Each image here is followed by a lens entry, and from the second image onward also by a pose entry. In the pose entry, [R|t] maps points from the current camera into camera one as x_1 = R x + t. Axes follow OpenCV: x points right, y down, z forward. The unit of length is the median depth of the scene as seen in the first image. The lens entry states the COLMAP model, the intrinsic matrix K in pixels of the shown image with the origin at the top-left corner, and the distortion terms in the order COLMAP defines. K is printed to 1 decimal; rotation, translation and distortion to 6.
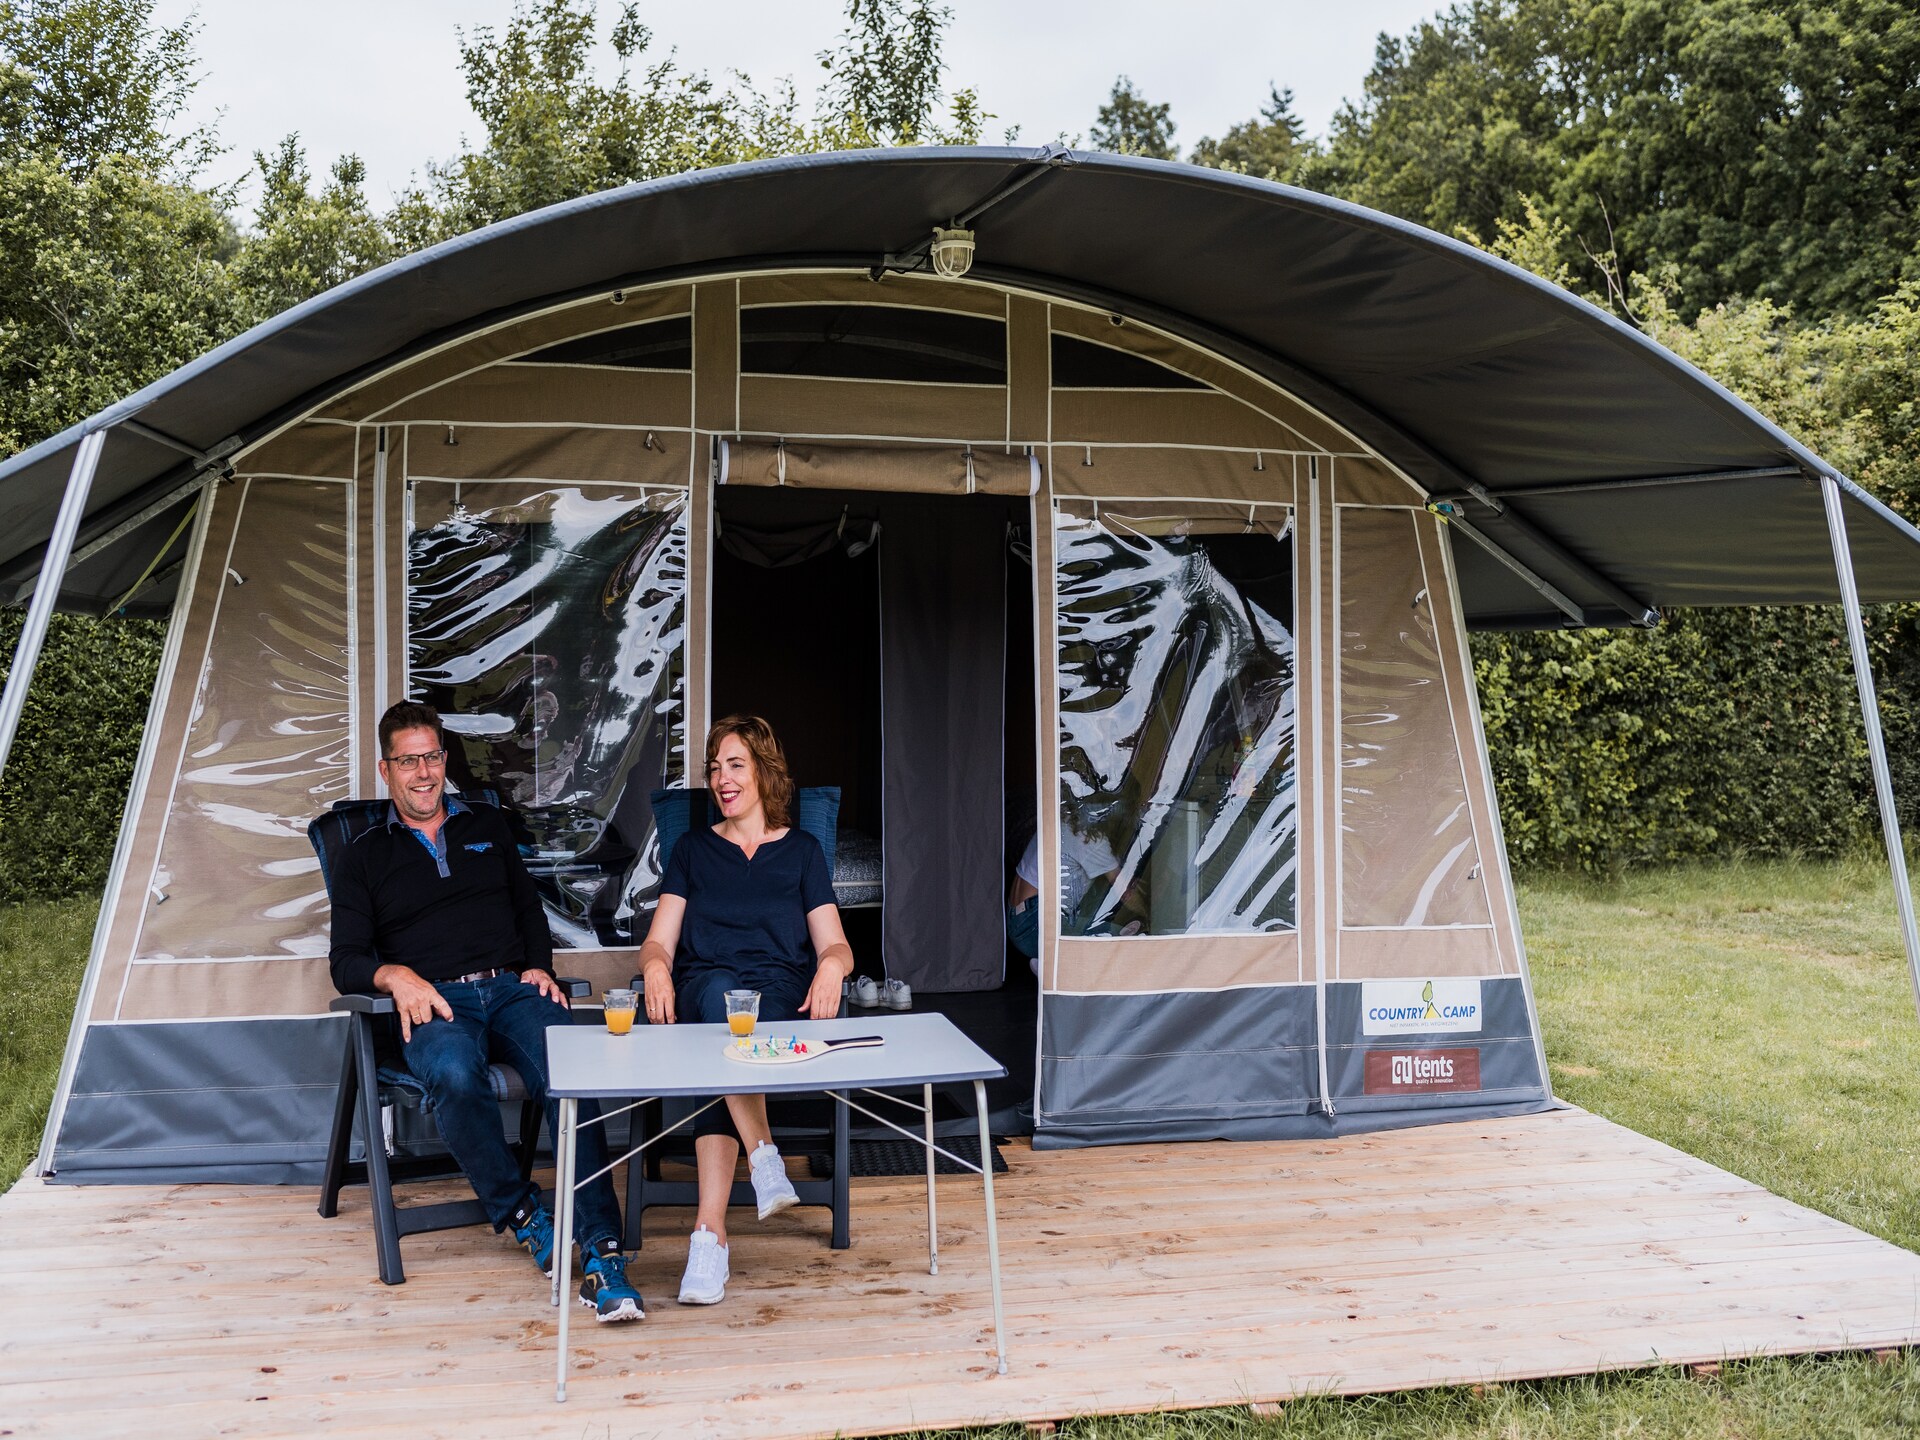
lens RADIAL K [[2125.4, 0, 1035.2], [0, 2125.4, 713.2], [0, 0, 1]] dist [-0.019932, -0.006682]
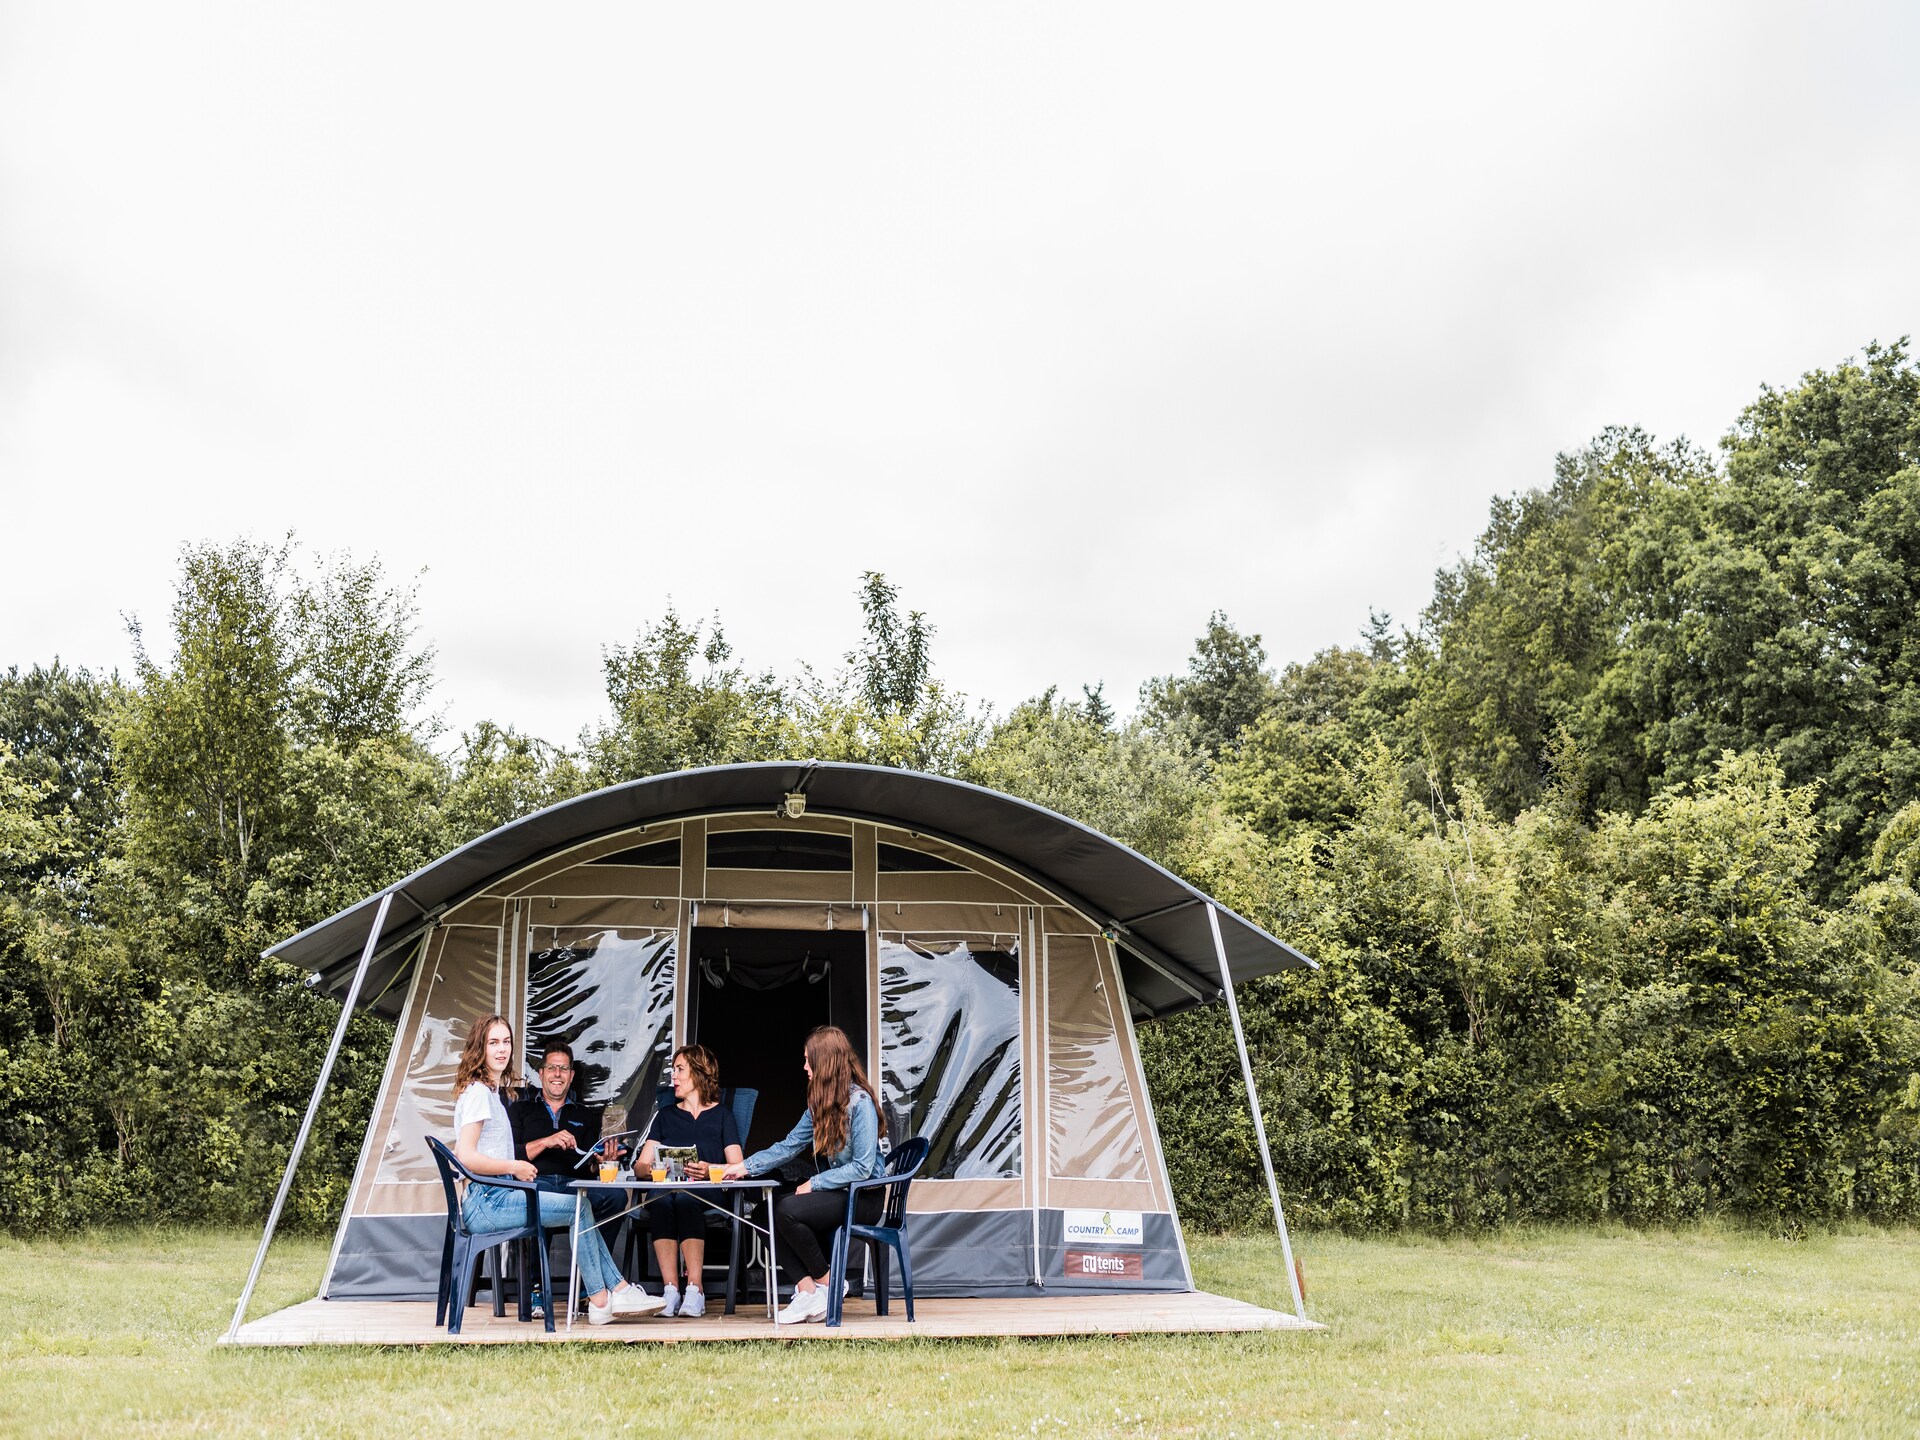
lens RADIAL K [[2125.4, 0, 1035.2], [0, 2125.4, 713.2], [0, 0, 1]] dist [-0.019932, -0.006682]
pose [[0.996494, -0.029323, -0.078354, 0.289510], [0.010091, 0.971854, -0.235368, 0.145927], [0.083051, 0.233752, 0.968743, -0.794766]]
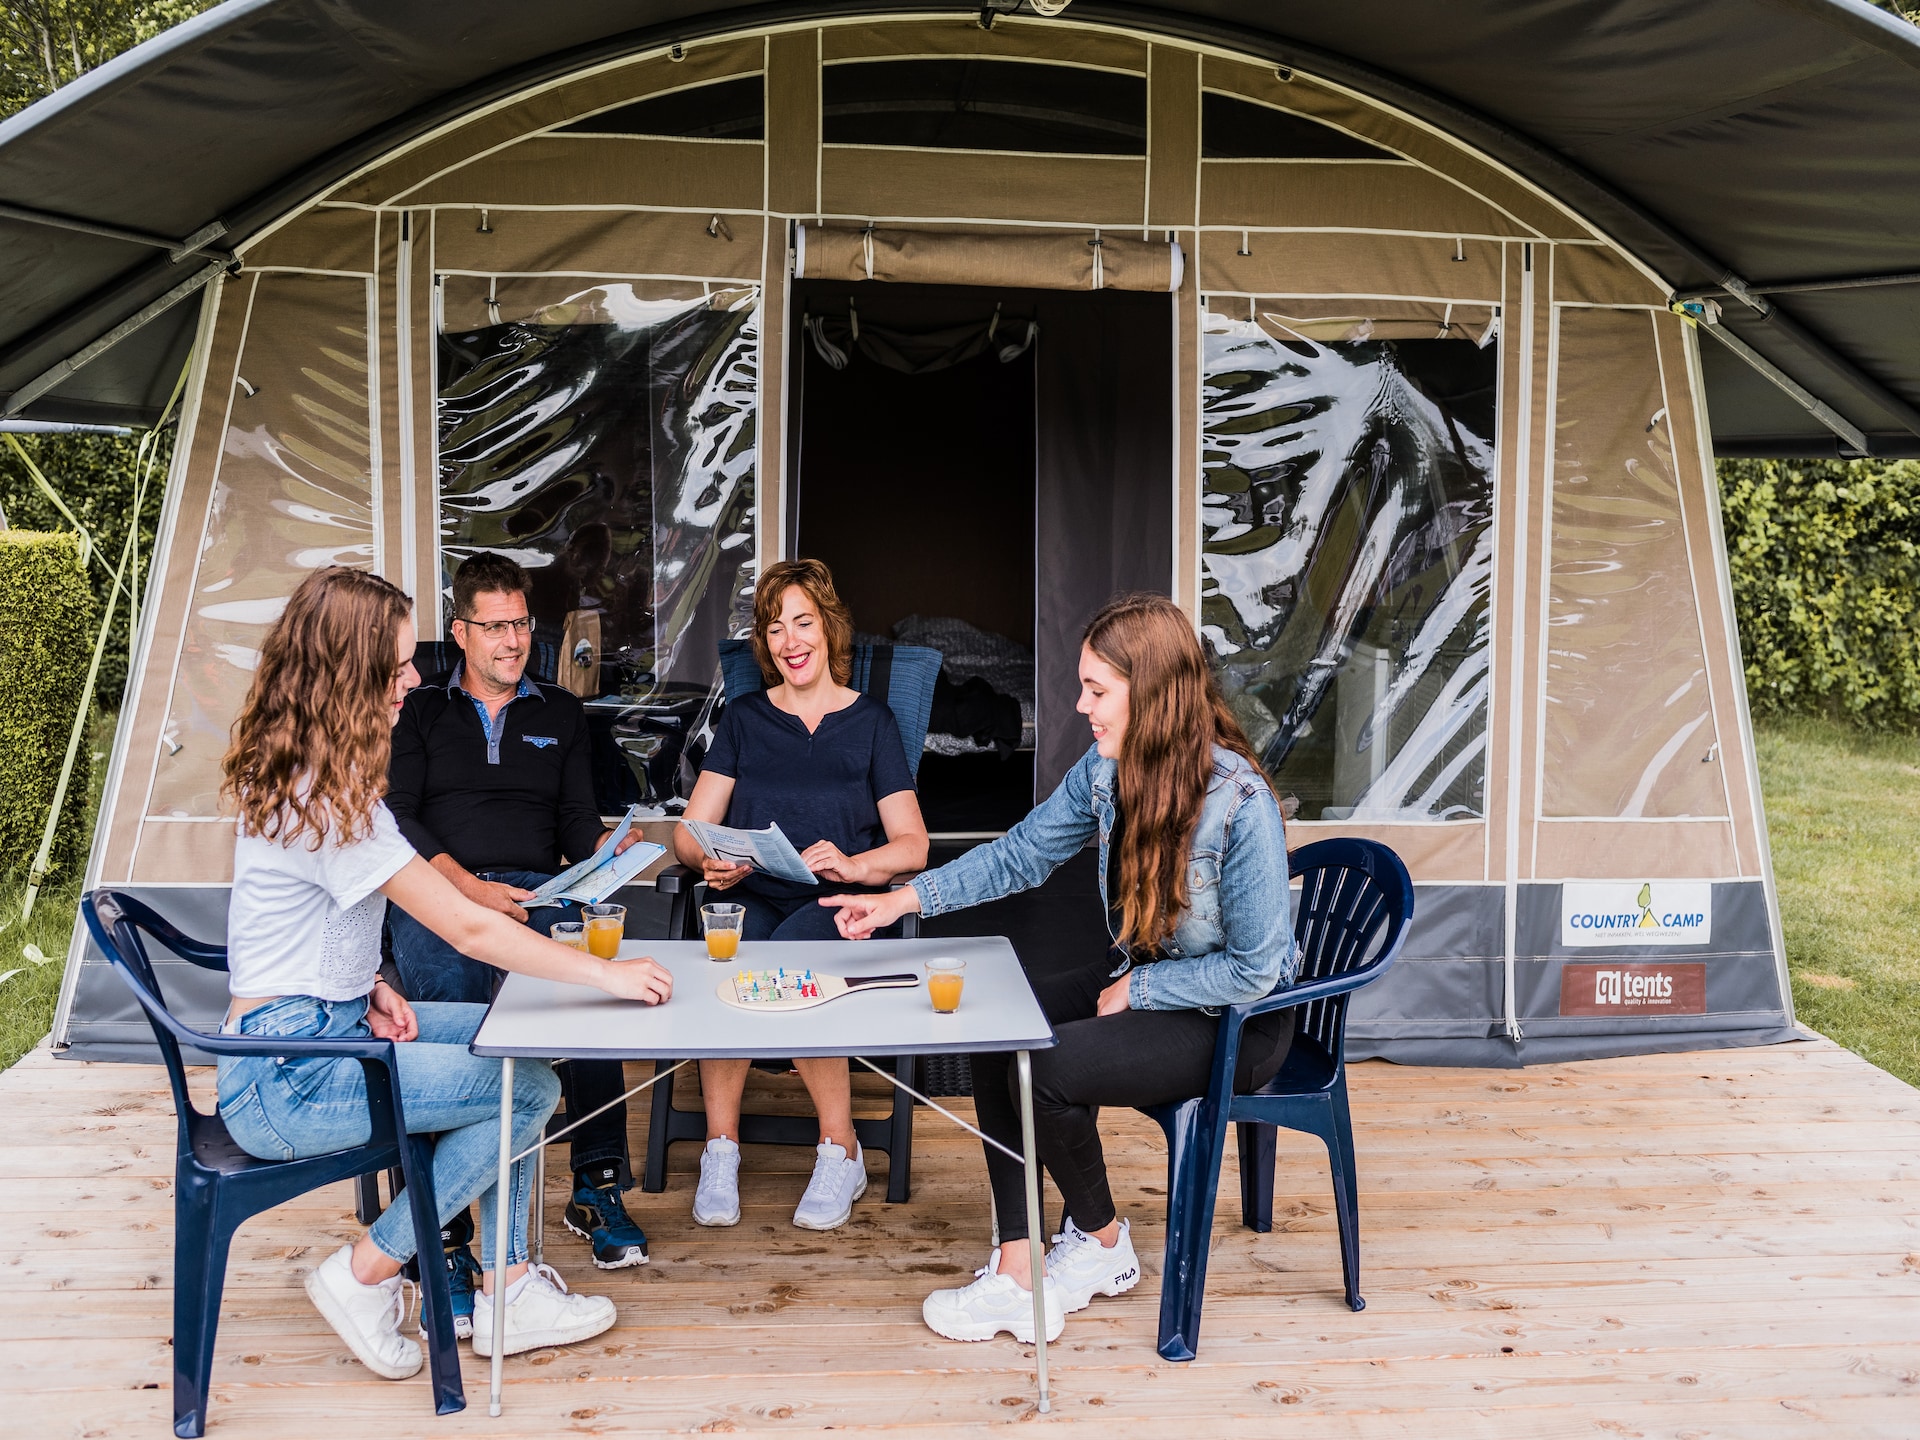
lens RADIAL K [[2079.4, 0, 959.8], [0, 2079.4, 706.7], [0, 0, 1]] dist [-0.032035, 0.046627]
pose [[0.987780, 0.029661, -0.153009, 0.044201], [-0.015124, 0.995333, 0.095309, -0.017173], [0.155122, -0.091830, 0.983618, 0.174899]]
